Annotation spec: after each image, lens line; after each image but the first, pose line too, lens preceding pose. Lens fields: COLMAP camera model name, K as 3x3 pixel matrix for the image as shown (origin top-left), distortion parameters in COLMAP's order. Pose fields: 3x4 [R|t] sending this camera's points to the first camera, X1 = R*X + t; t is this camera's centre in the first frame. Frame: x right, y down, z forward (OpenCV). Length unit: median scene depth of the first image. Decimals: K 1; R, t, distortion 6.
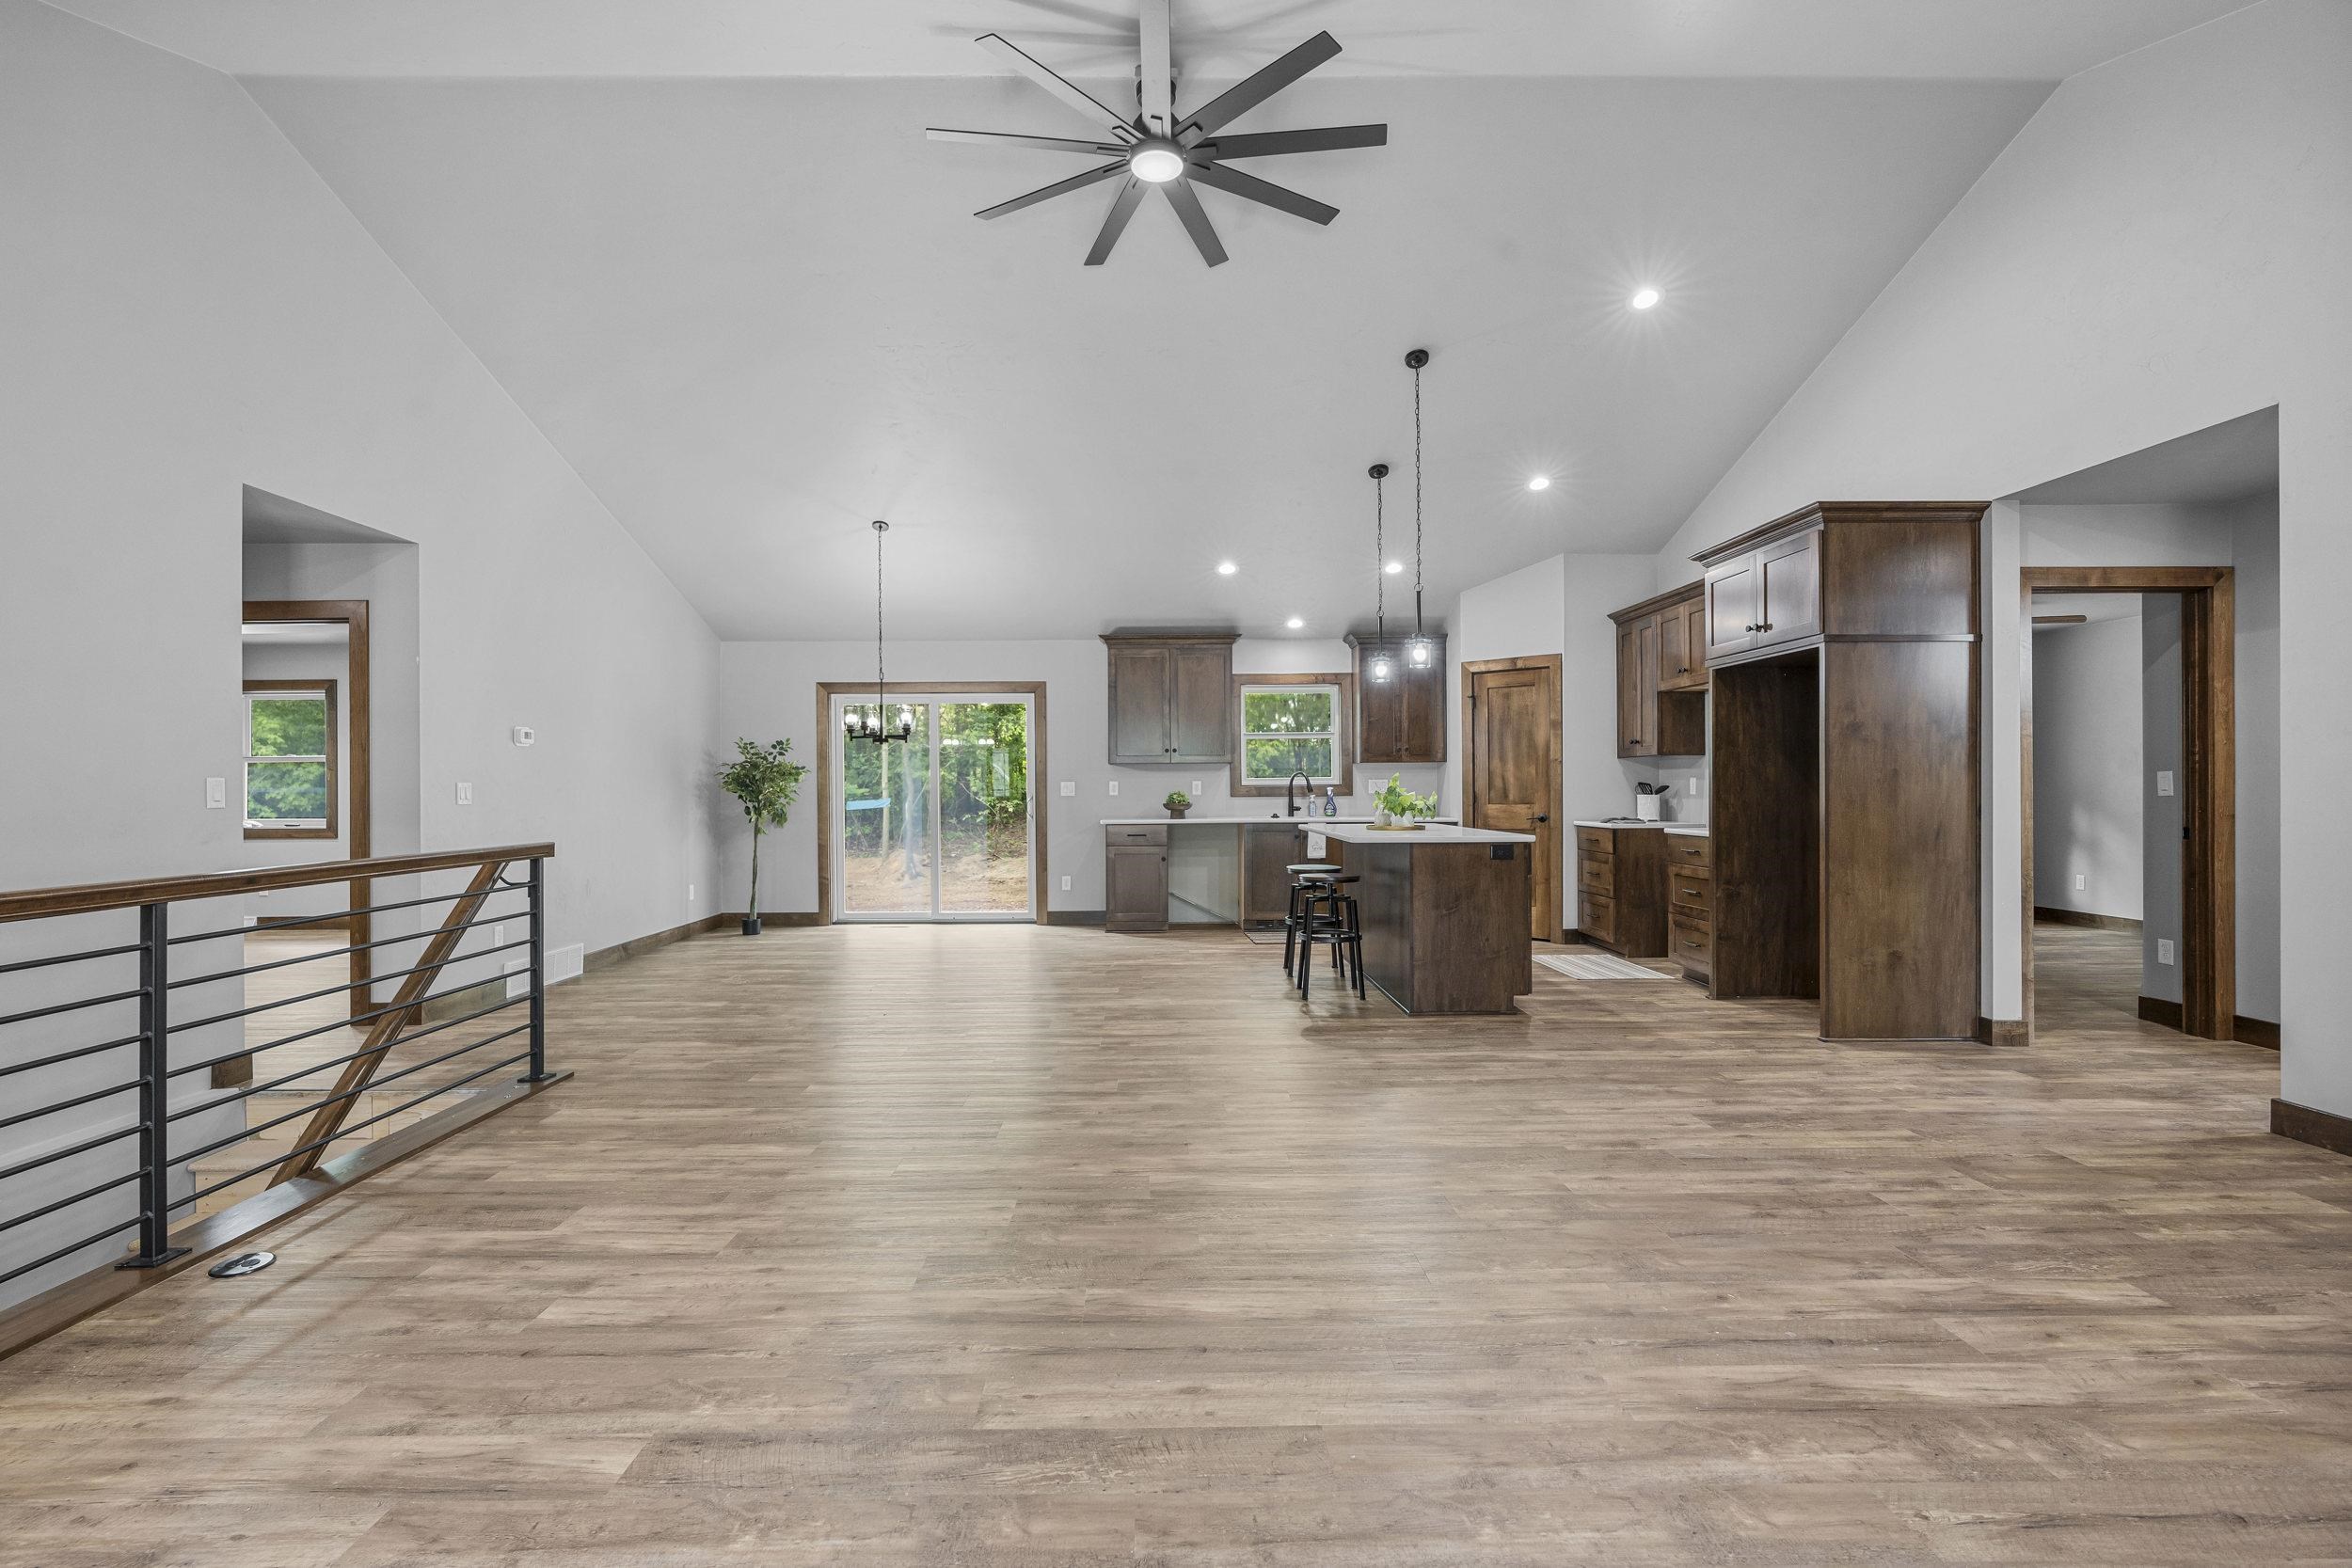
lens RADIAL K [[1062.5, 0, 1165.0], [0, 1062.5, 791.0], [0, 0, 1]] dist [-0.010451, 0.003974]
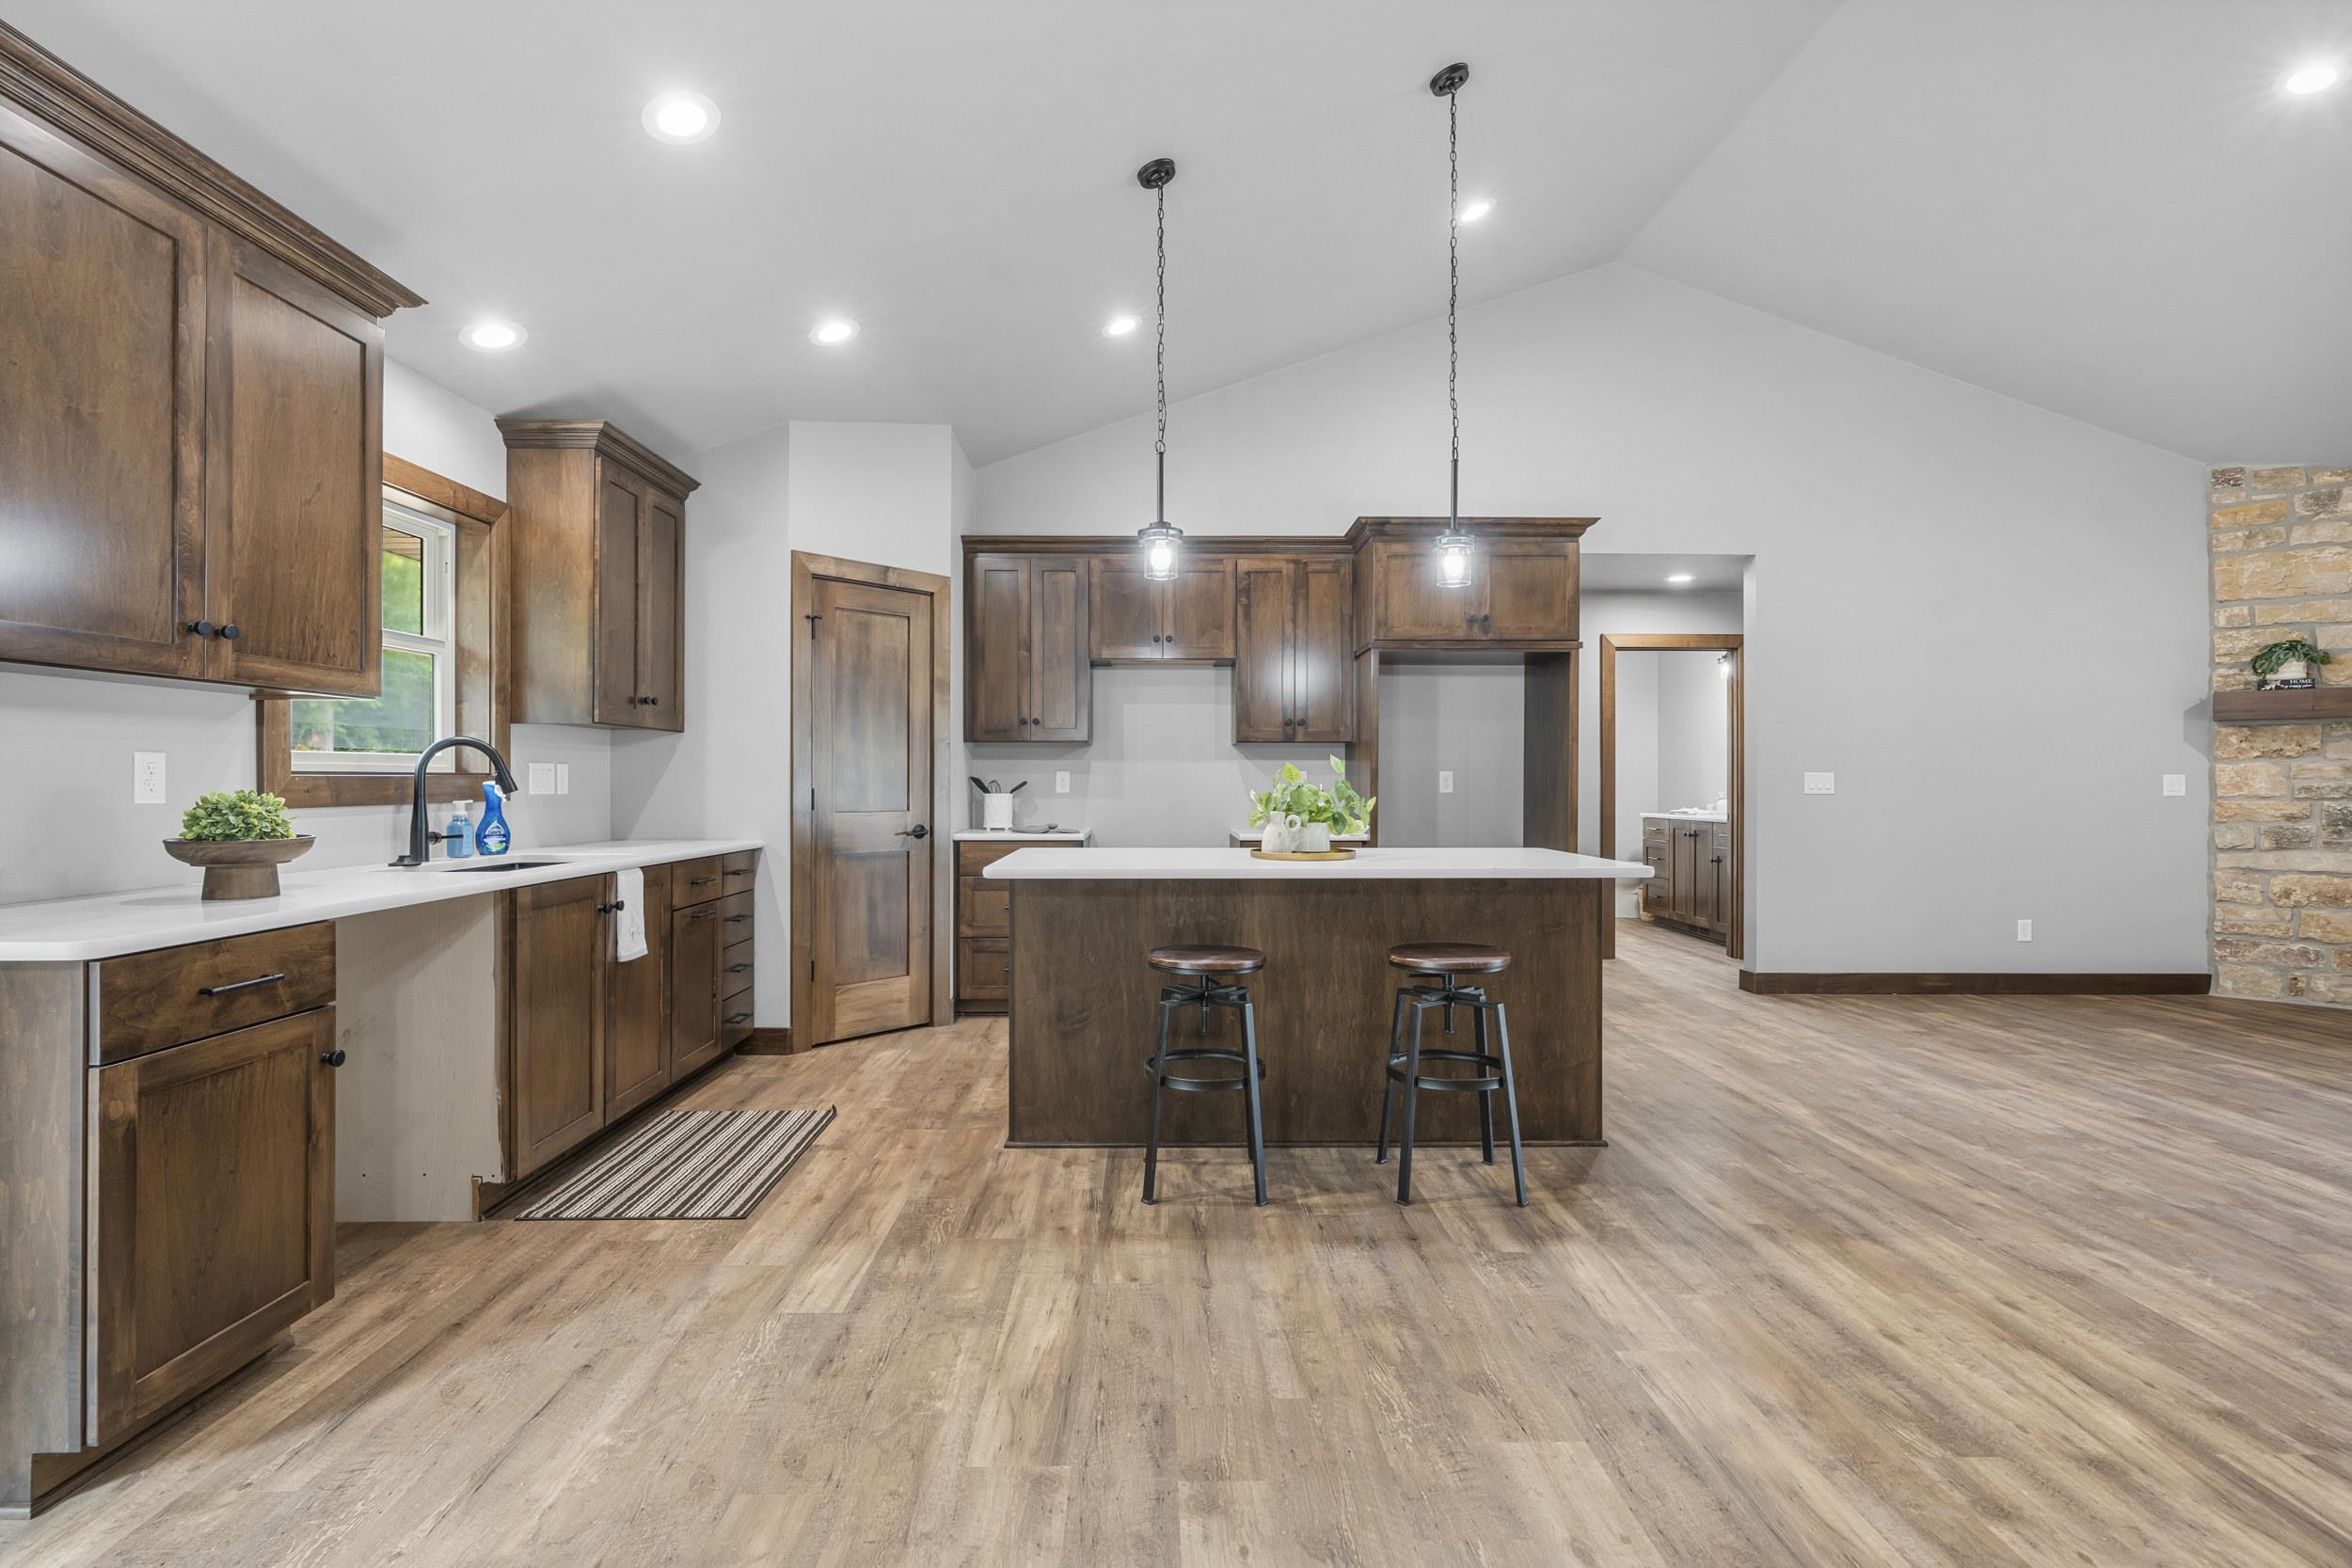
lens RADIAL K [[1056.4, 0, 1162.5], [0, 1056.4, 779.8], [0, 0, 1]] dist [-0.008366, 0.003640]
pose [[0.003501, 0.007524, 0.999966, -0.368807], [0.001008, 0.999971, -0.007528, -0.000502], [-0.999993, 0.001034, 0.003493, 1.173995]]
